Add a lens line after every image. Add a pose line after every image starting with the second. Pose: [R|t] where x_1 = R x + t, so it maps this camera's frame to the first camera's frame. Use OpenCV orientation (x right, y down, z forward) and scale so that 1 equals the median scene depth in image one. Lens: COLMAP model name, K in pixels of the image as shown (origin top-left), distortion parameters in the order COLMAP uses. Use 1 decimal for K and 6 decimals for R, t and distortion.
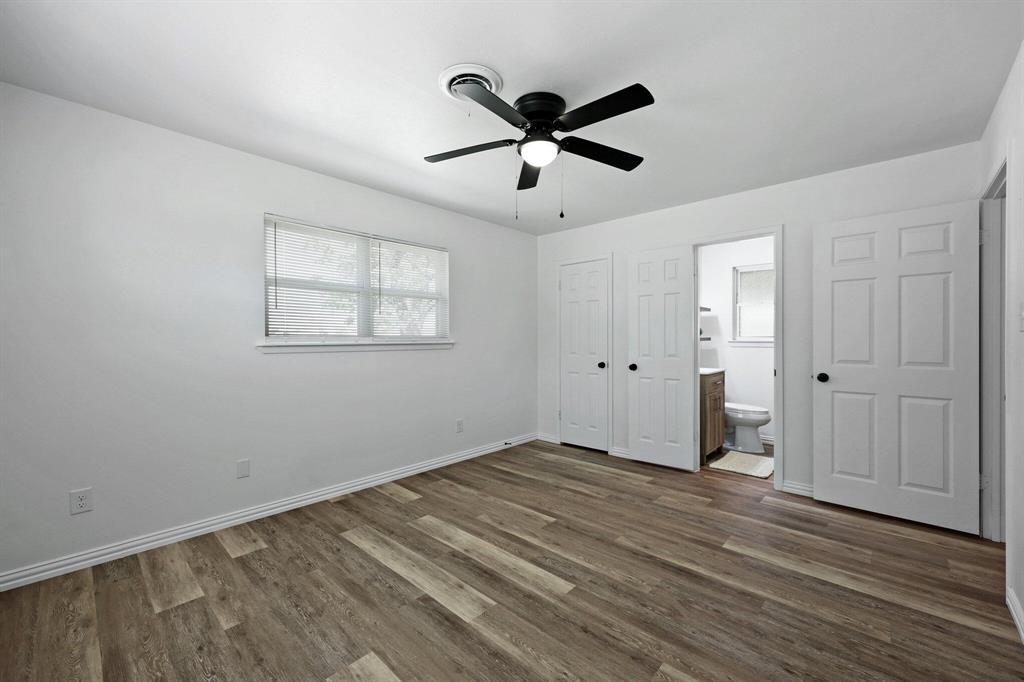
lens RADIAL K [[415.1, 0, 512.0], [0, 415.1, 341.0], [0, 0, 1]] dist [0.001141, 0.000111]
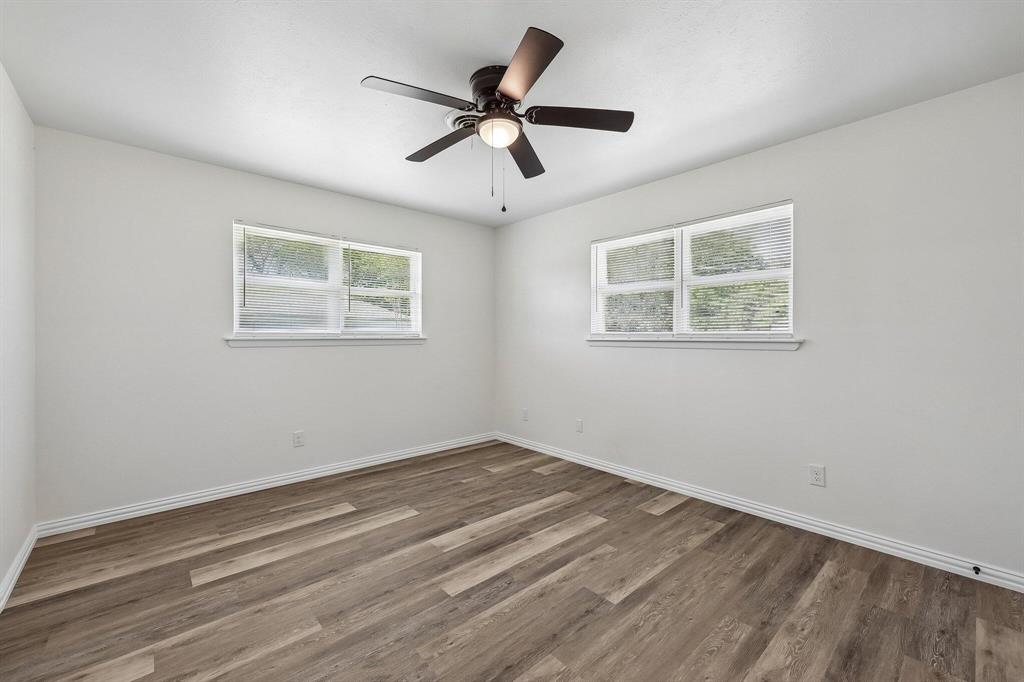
lens RADIAL K [[415.1, 0, 512.0], [0, 415.1, 341.0], [0, 0, 1]] dist [0.001141, 0.000111]
pose [[-0.096604, 0.013386, -0.995233, 0.829579], [-0.005769, 0.999885, 0.014008, -0.003396], [0.995306, 0.007095, -0.096516, 0.947168]]
